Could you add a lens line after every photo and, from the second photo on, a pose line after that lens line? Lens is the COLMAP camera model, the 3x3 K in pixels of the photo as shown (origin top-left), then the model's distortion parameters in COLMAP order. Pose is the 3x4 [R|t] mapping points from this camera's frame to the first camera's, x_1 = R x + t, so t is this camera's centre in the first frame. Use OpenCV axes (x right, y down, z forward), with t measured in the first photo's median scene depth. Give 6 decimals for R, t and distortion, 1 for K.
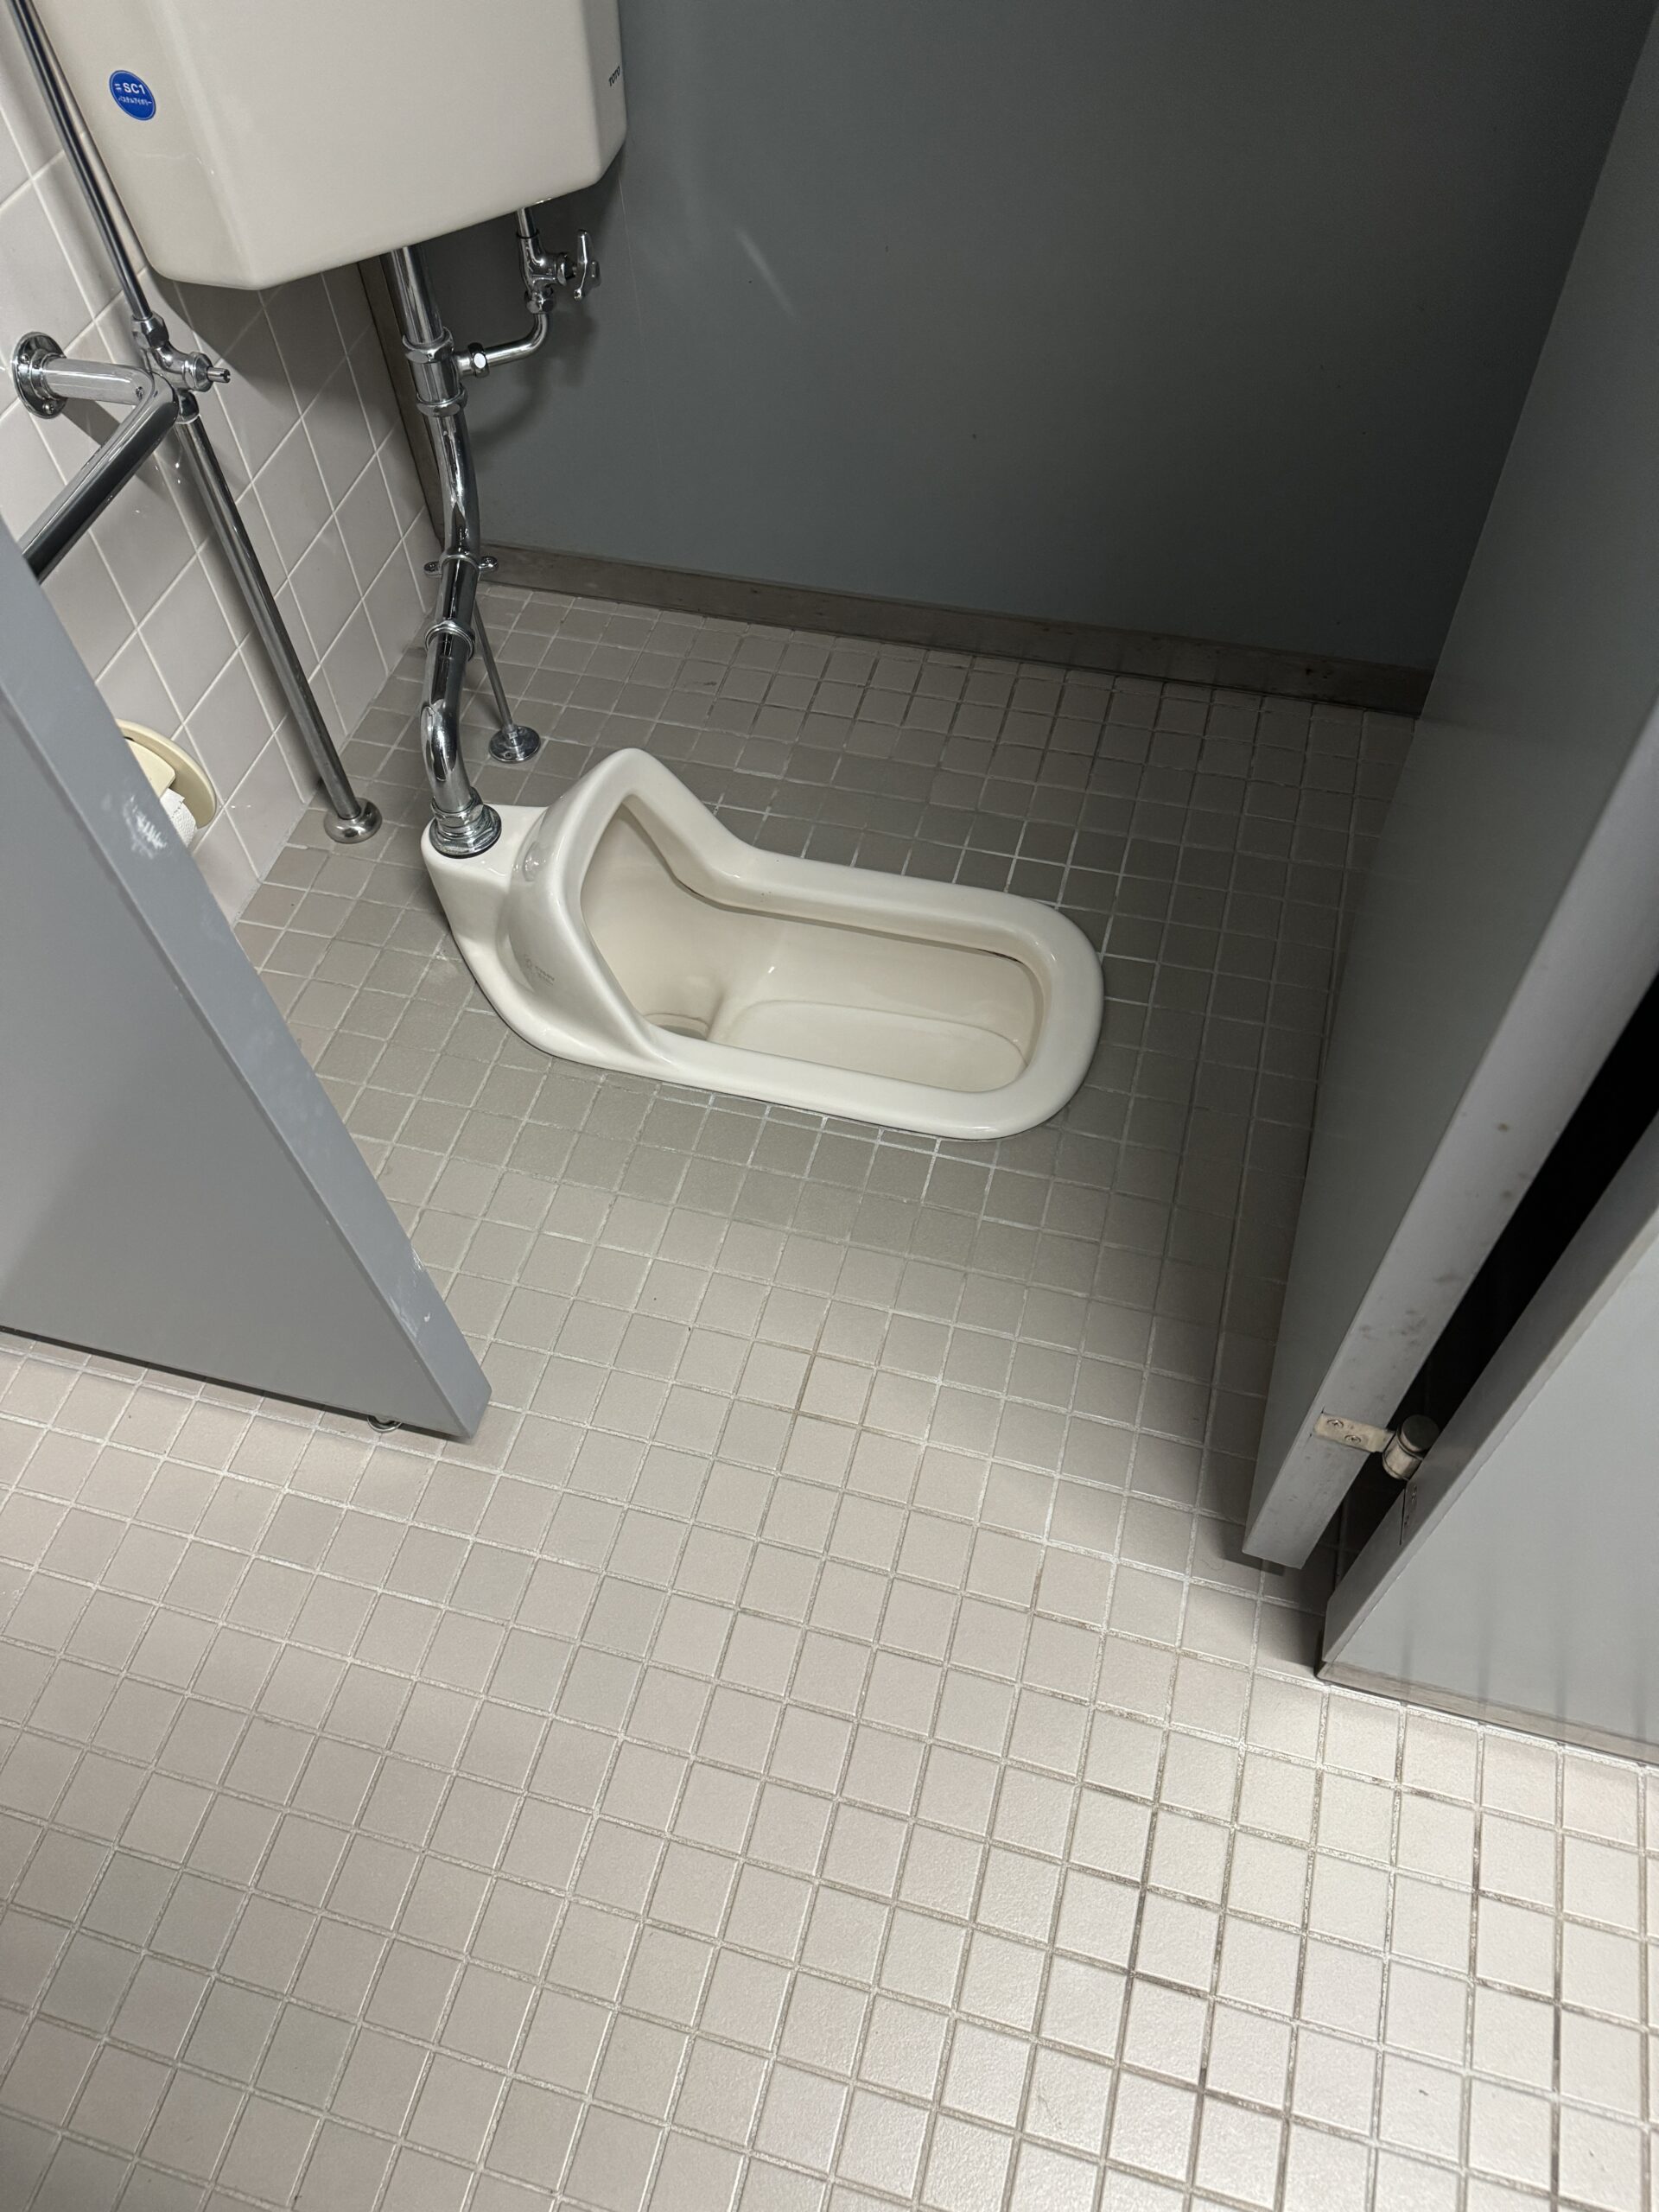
lens RADIAL K [[1567.0, 0, 833.6], [0, 1567.0, 1088.1], [0, 0, 1]] dist [-0.005068, -0.007677]
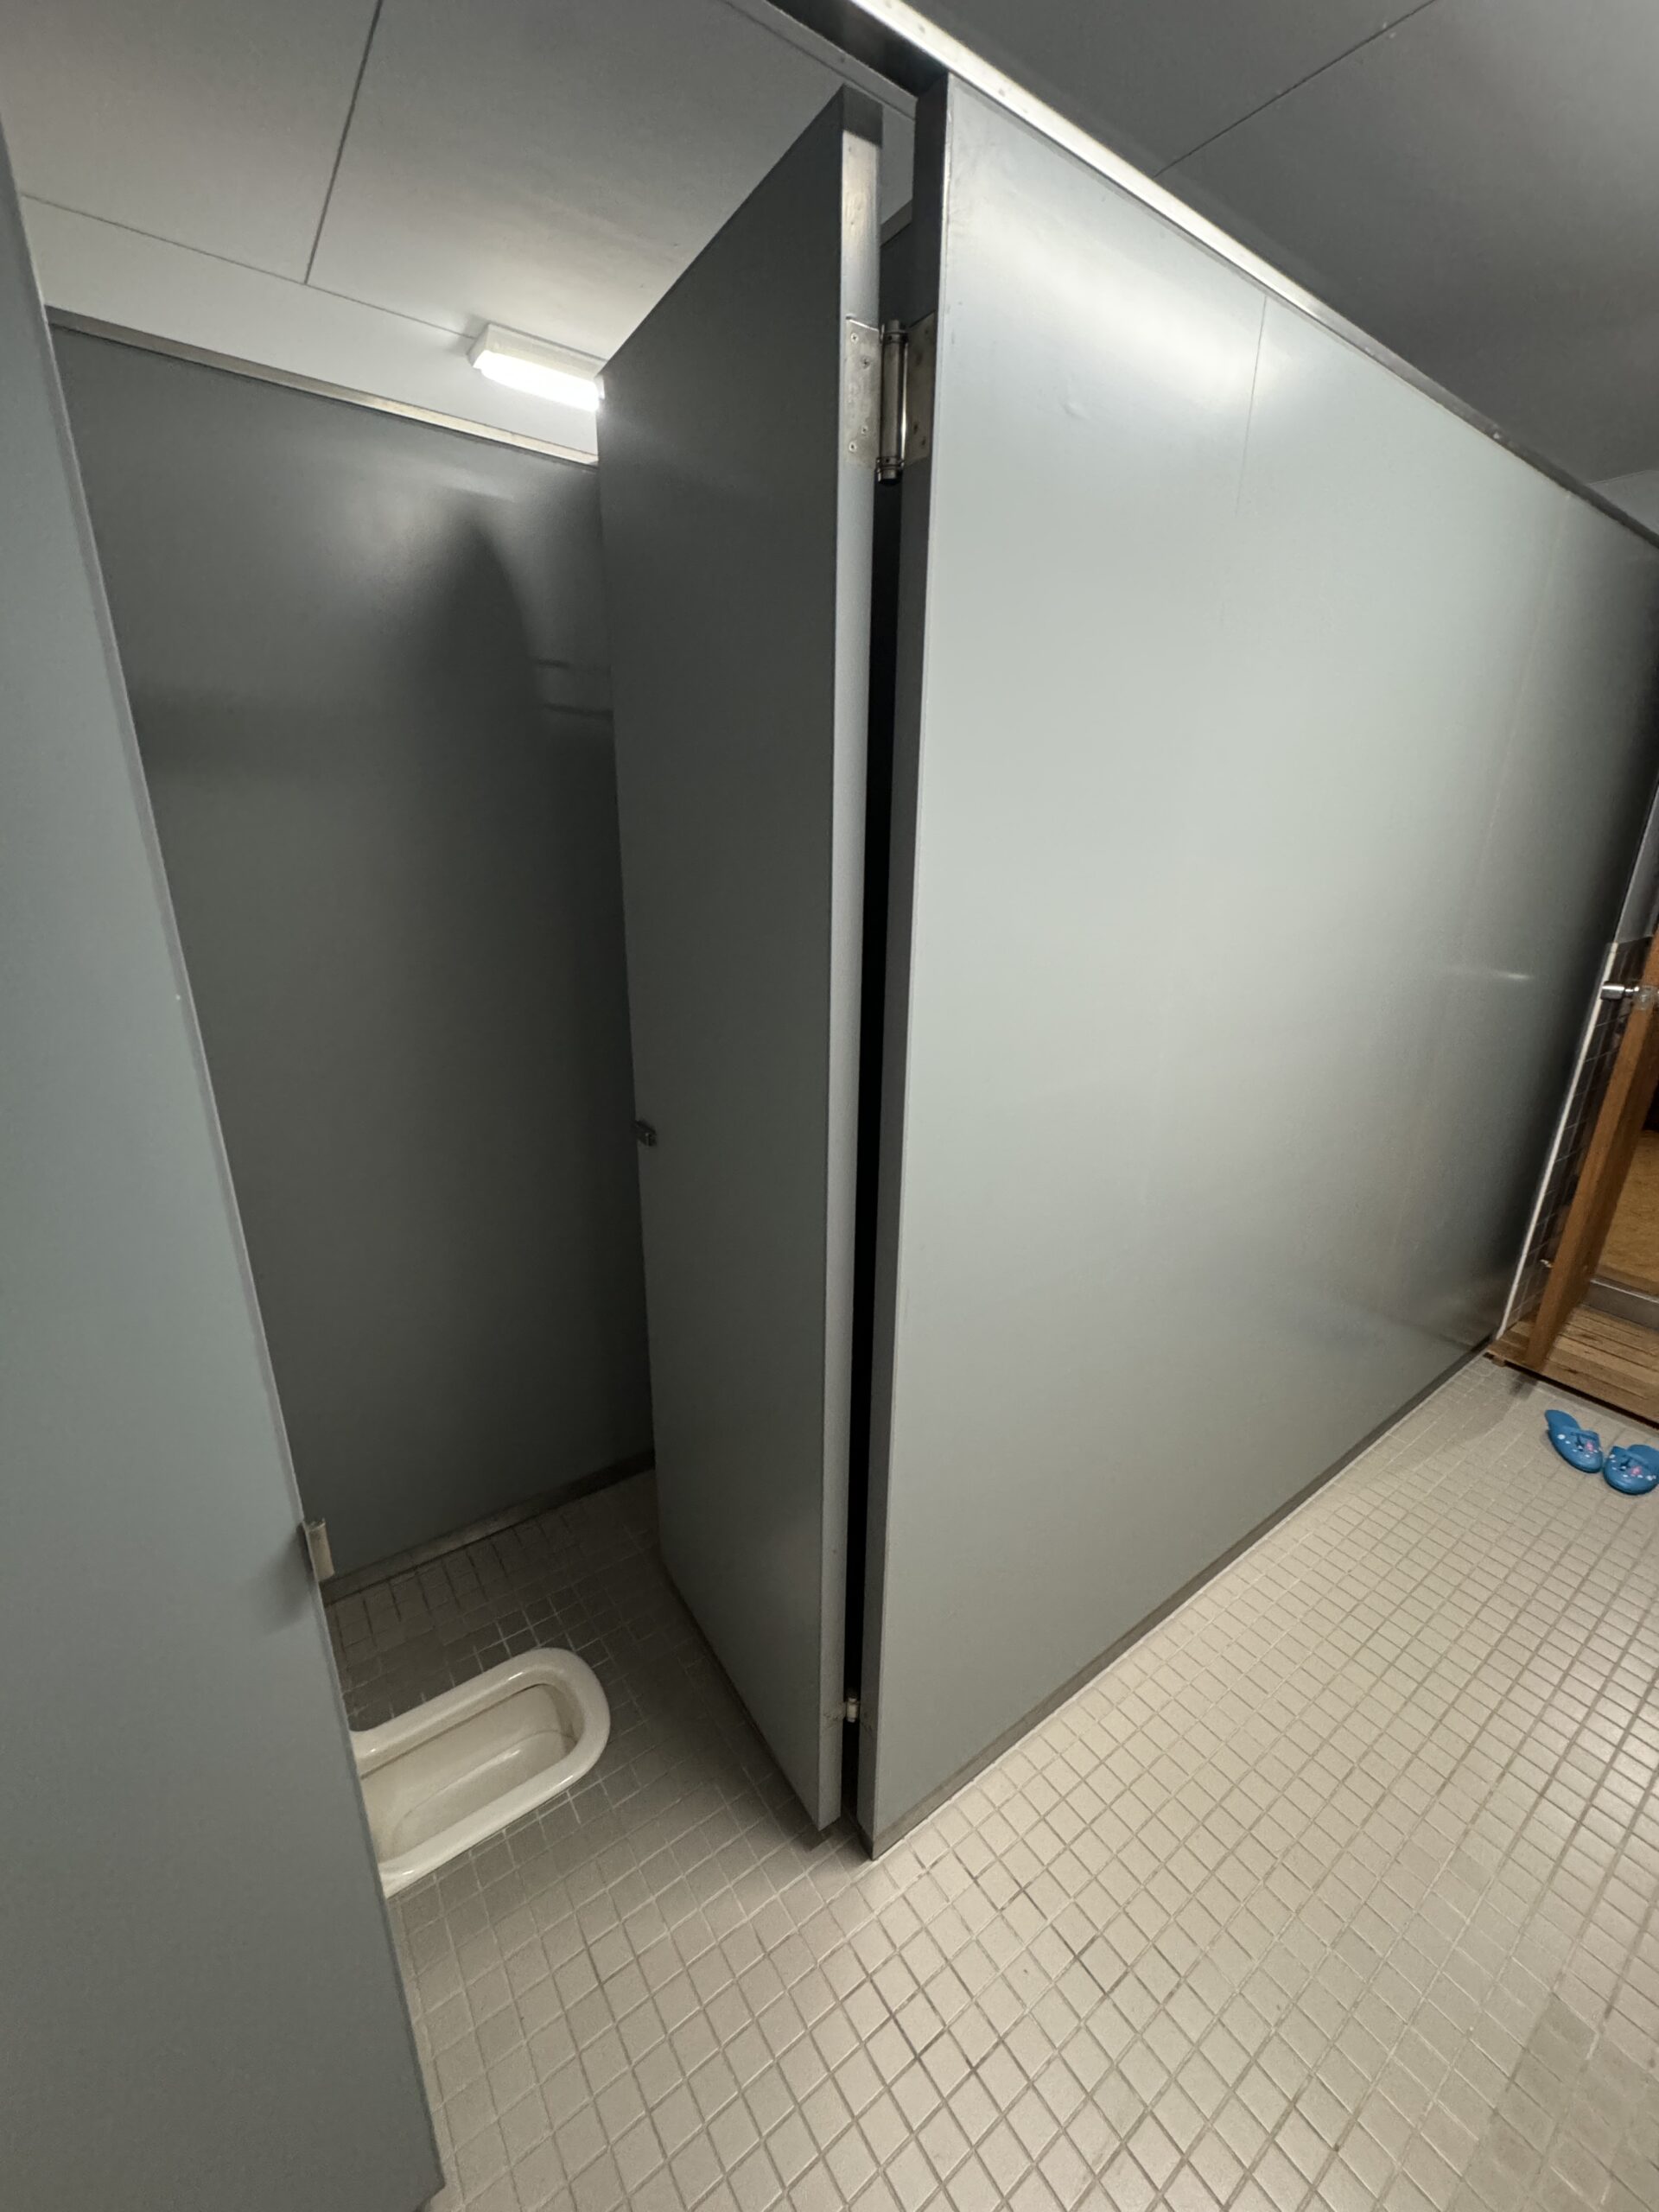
lens RADIAL K [[875.7, 0, 830.1], [0, 875.7, 1094.9], [0, 0, 1]] dist [0.000576, 0.000026]
pose [[0.627516, -0.183264, 0.756728, -0.469742], [0.608325, 0.722017, -0.329595, -0.038913], [-0.485968, 0.667163, 0.564561, -0.403539]]
